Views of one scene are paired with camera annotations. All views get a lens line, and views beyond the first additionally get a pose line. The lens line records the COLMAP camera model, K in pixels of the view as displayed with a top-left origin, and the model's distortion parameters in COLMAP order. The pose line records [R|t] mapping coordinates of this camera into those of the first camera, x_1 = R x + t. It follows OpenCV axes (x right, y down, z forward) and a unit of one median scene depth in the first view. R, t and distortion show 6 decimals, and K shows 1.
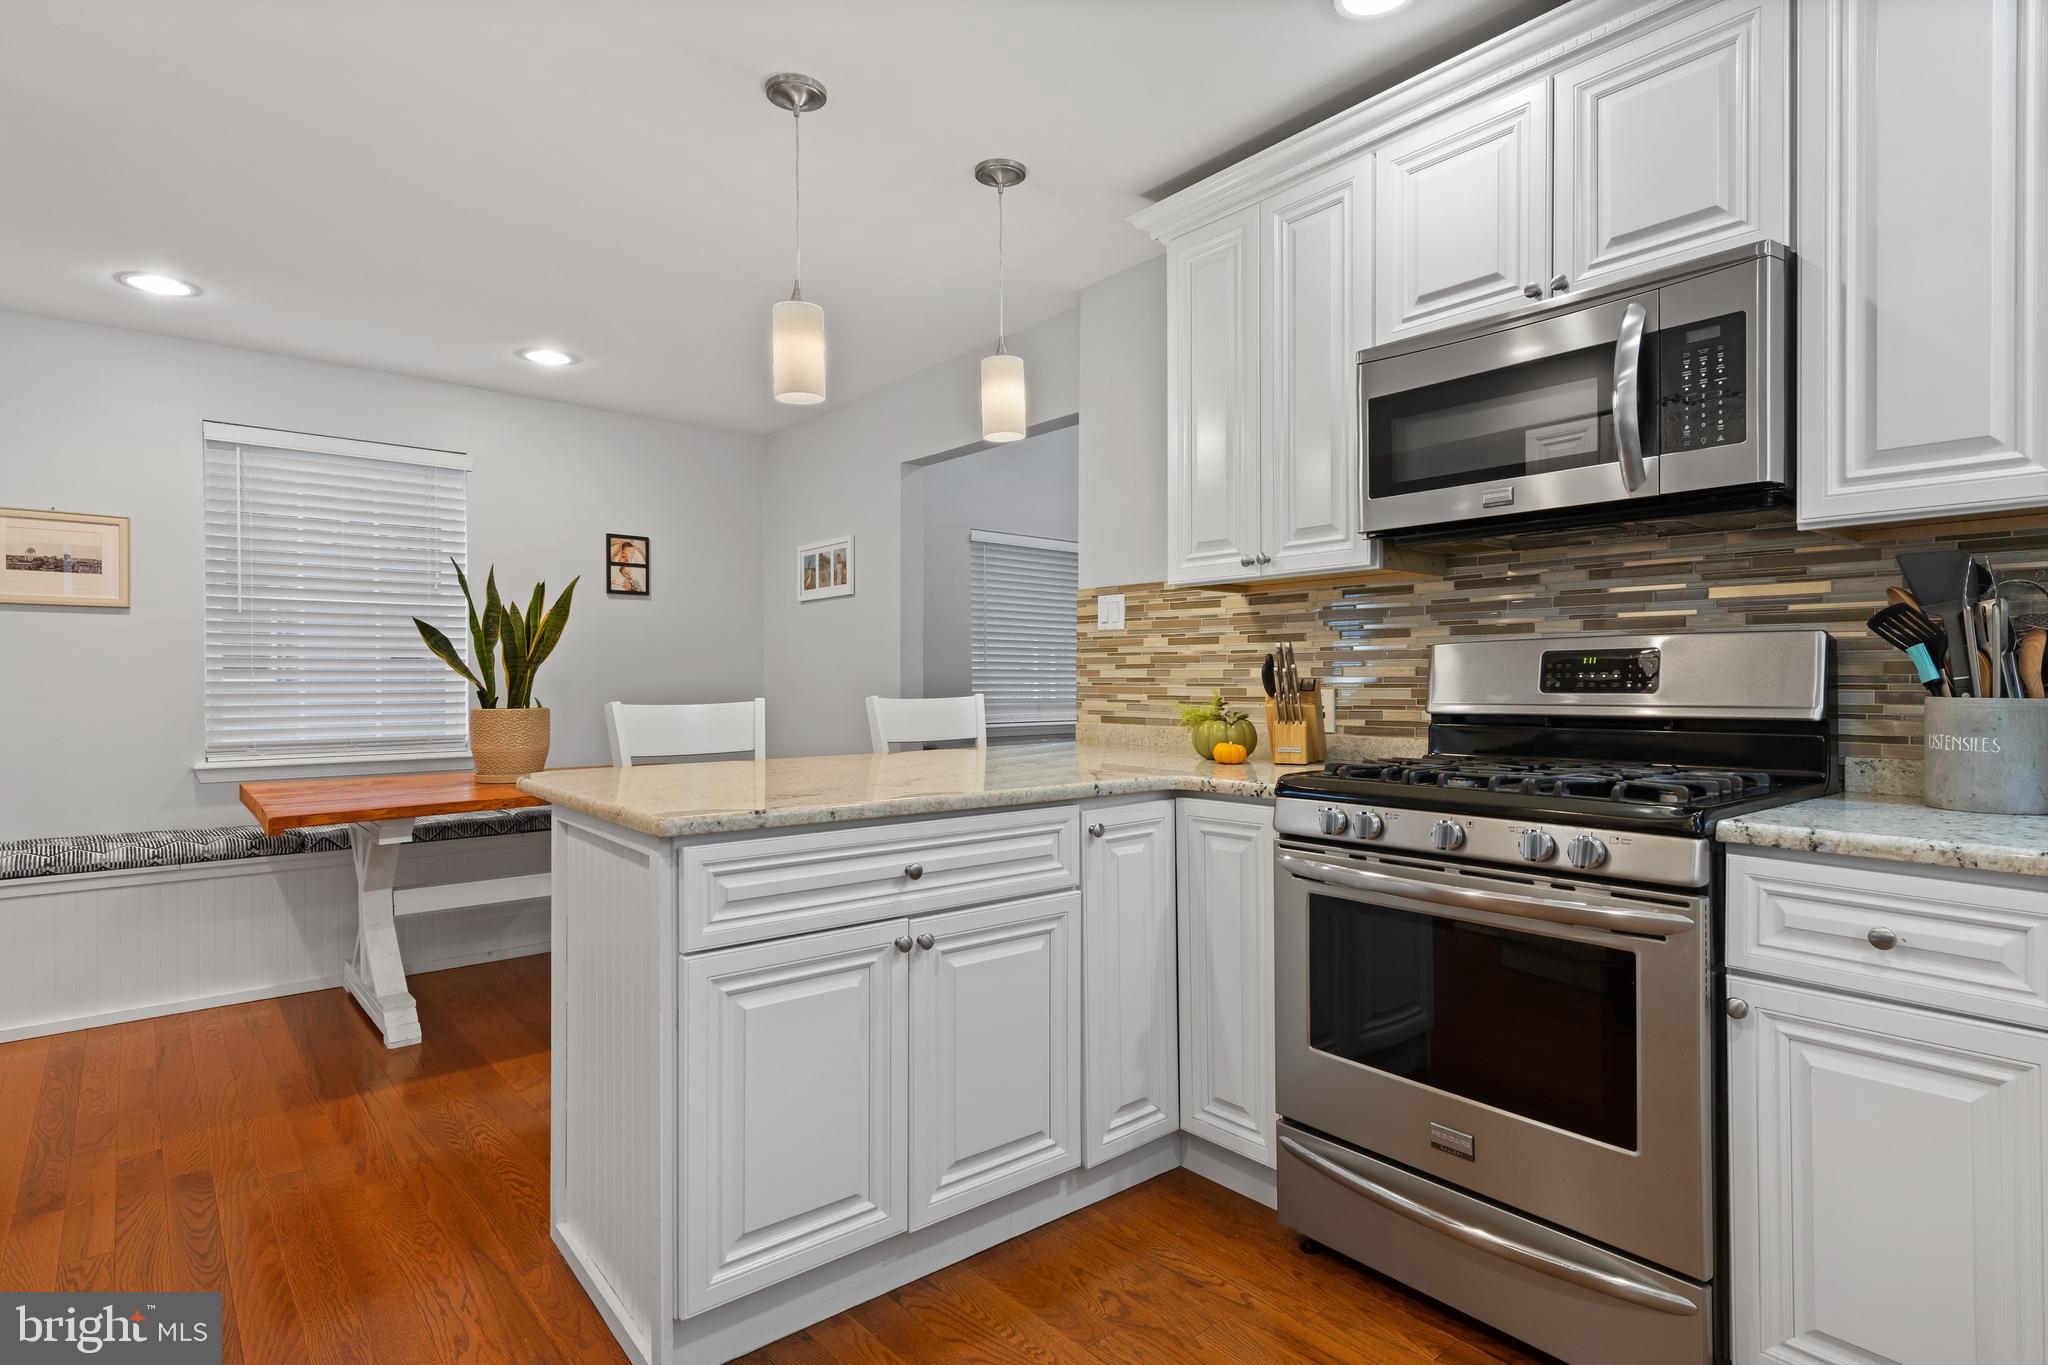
lens RADIAL K [[1048.6, 0, 1028.4], [0, 1048.6, 686.4], [0, 0, 1]] dist [0.008464, -0.000927]
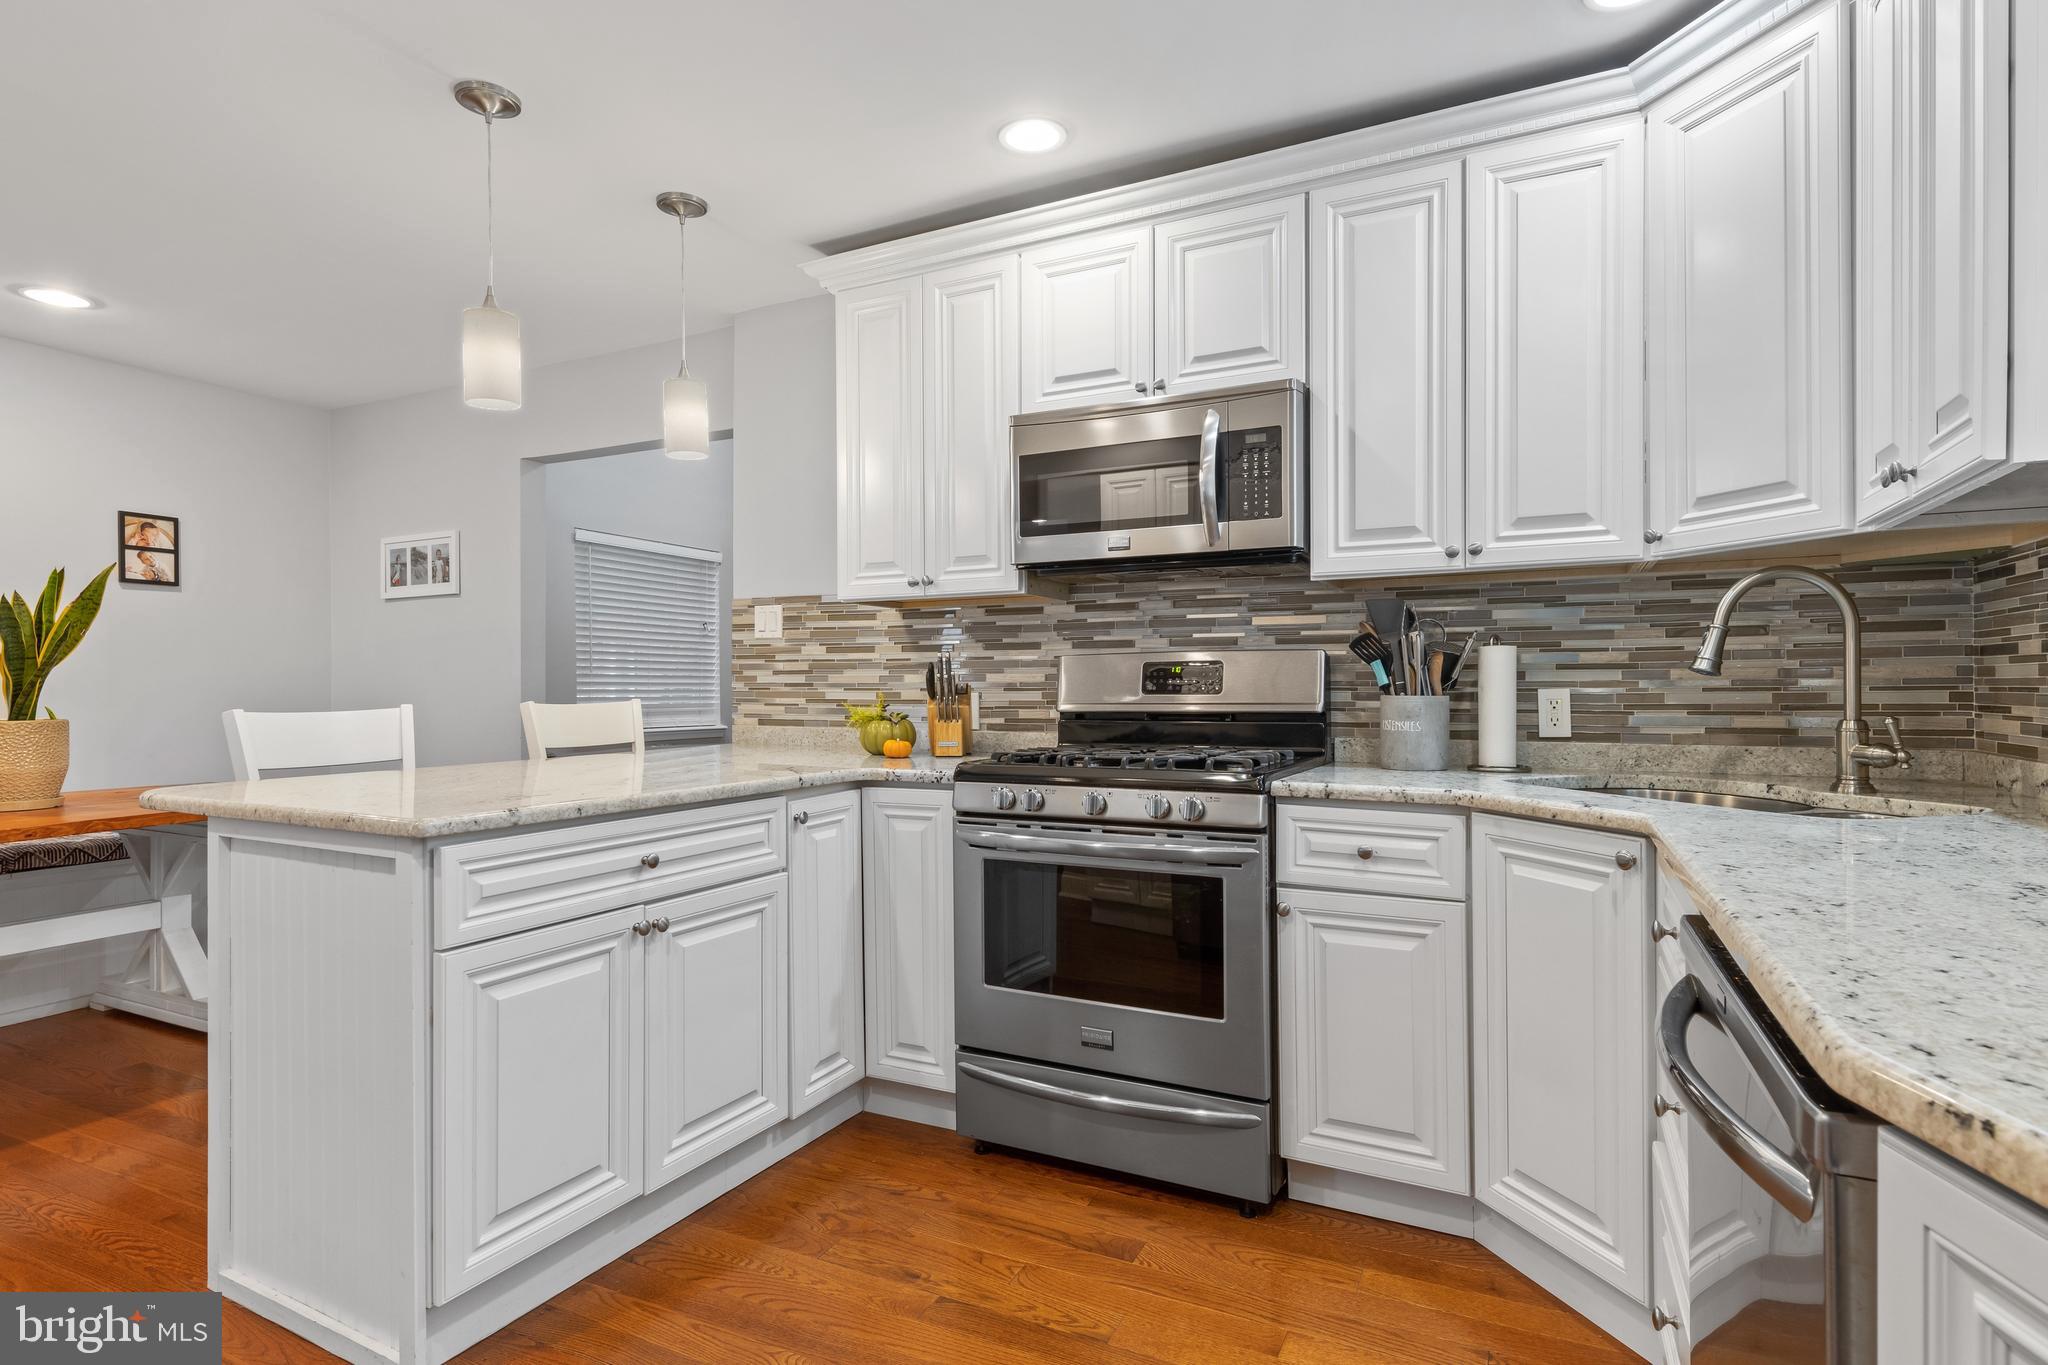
lens RADIAL K [[1048.9, 0, 1030.8], [0, 1048.9, 690.9], [0, 0, 1]] dist [0.010095, -0.000995]
pose [[0.918208, -0.003250, 0.396085, -0.149242], [0.003618, 0.999993, -0.000183, 0.001438], [-0.396082, 0.001601, 0.918214, -0.130897]]
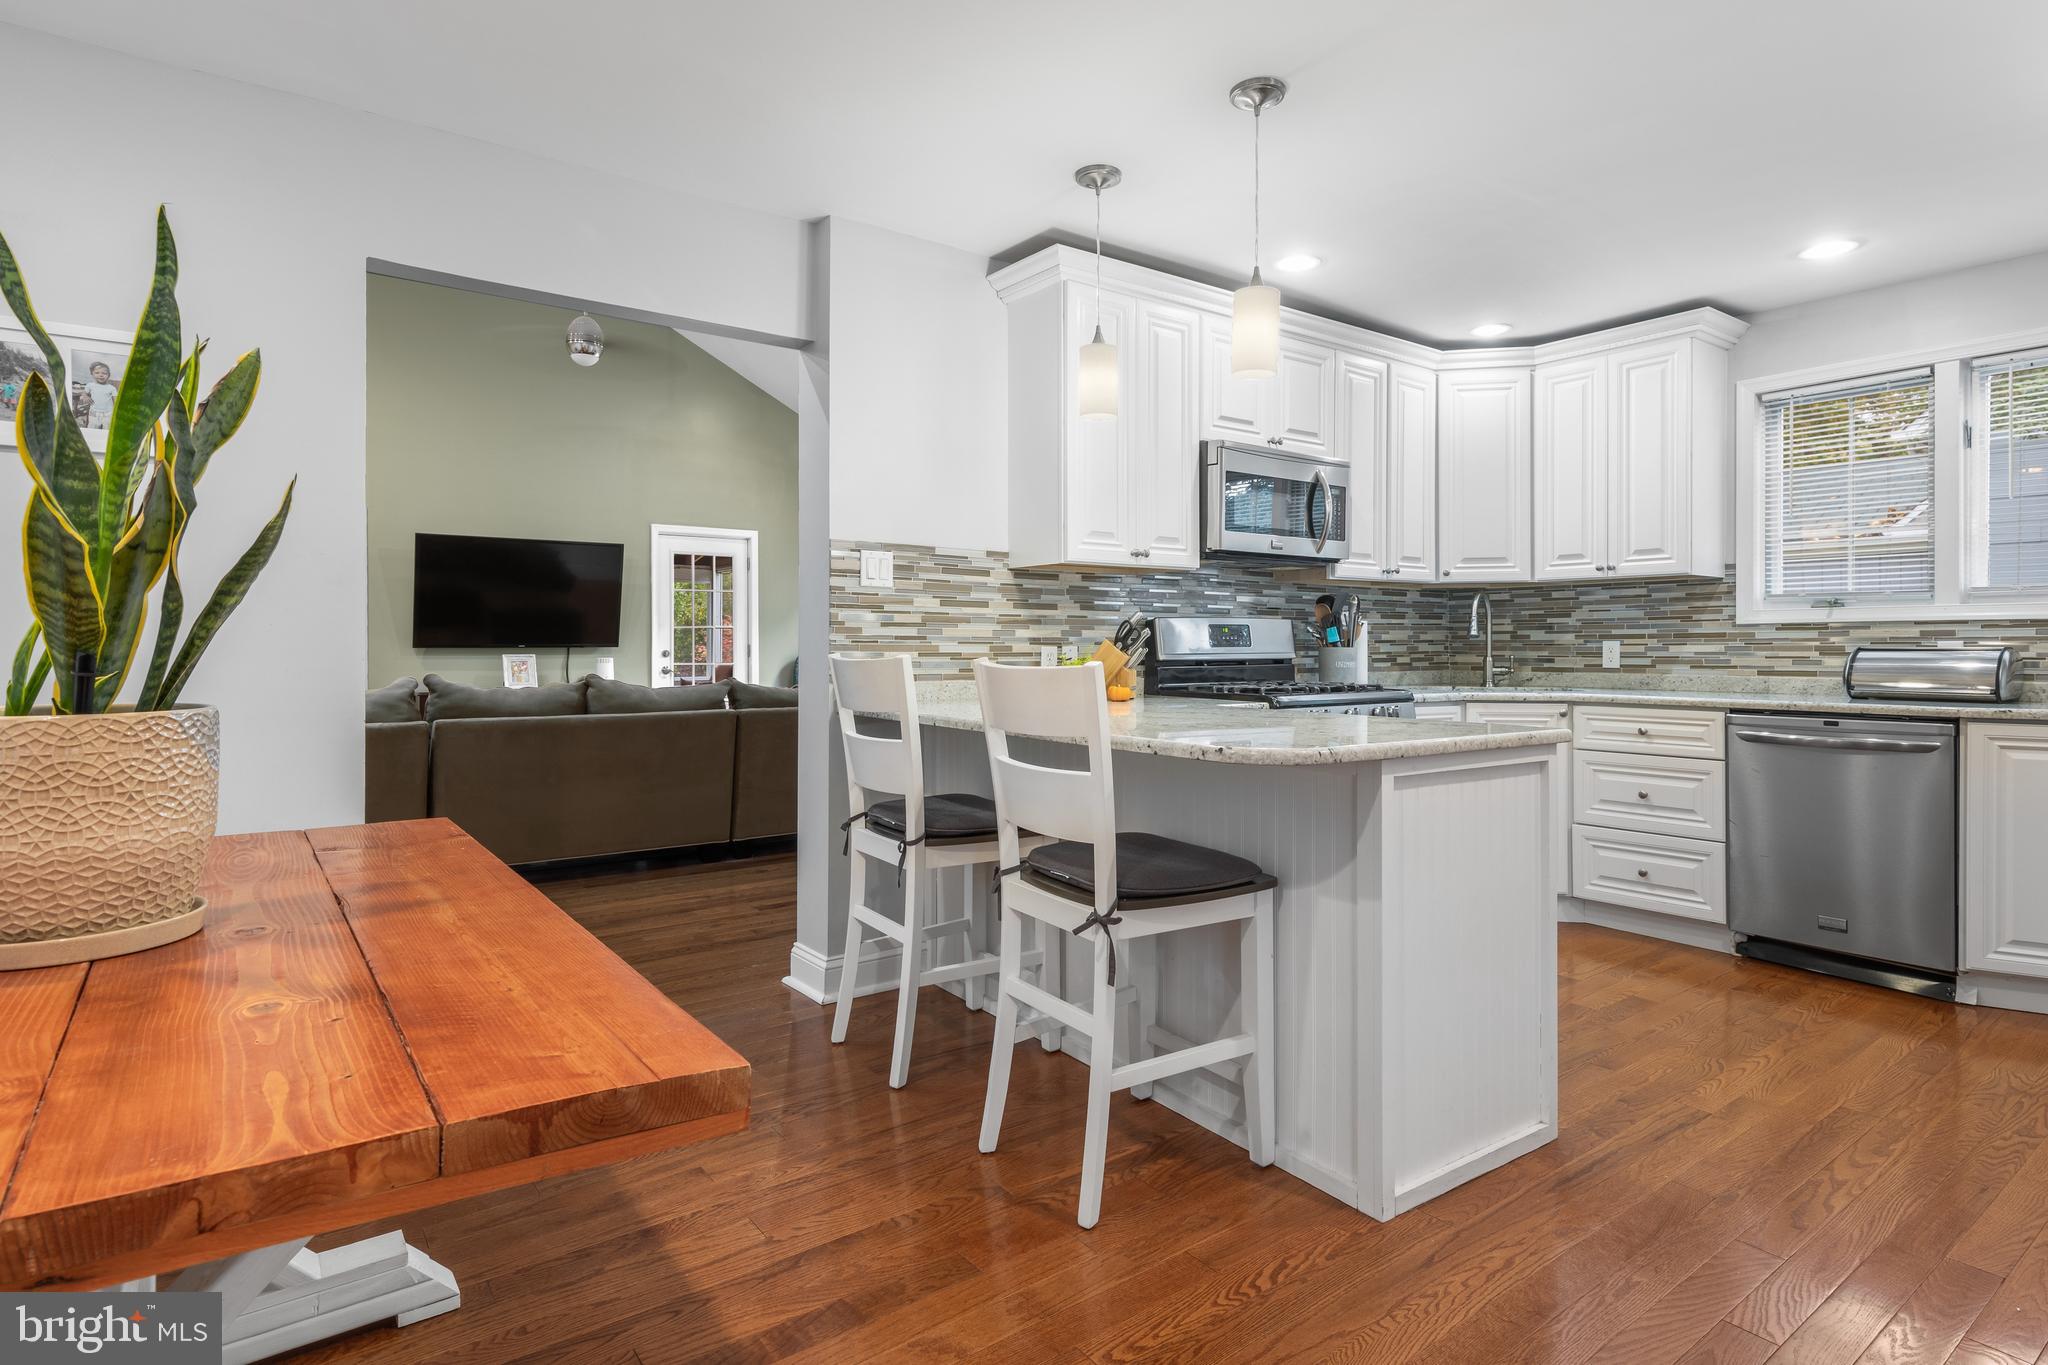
lens RADIAL K [[1067.5, 0, 1028.3], [0, 1067.5, 645.6], [0, 0, 1]] dist [0.006522, -0.000061]
pose [[0.057704, 0.000987, 0.998333, -1.370401], [0.003909, 0.999992, -0.001214, 0.004451], [-0.998326, 0.003973, 0.057700, 1.206577]]
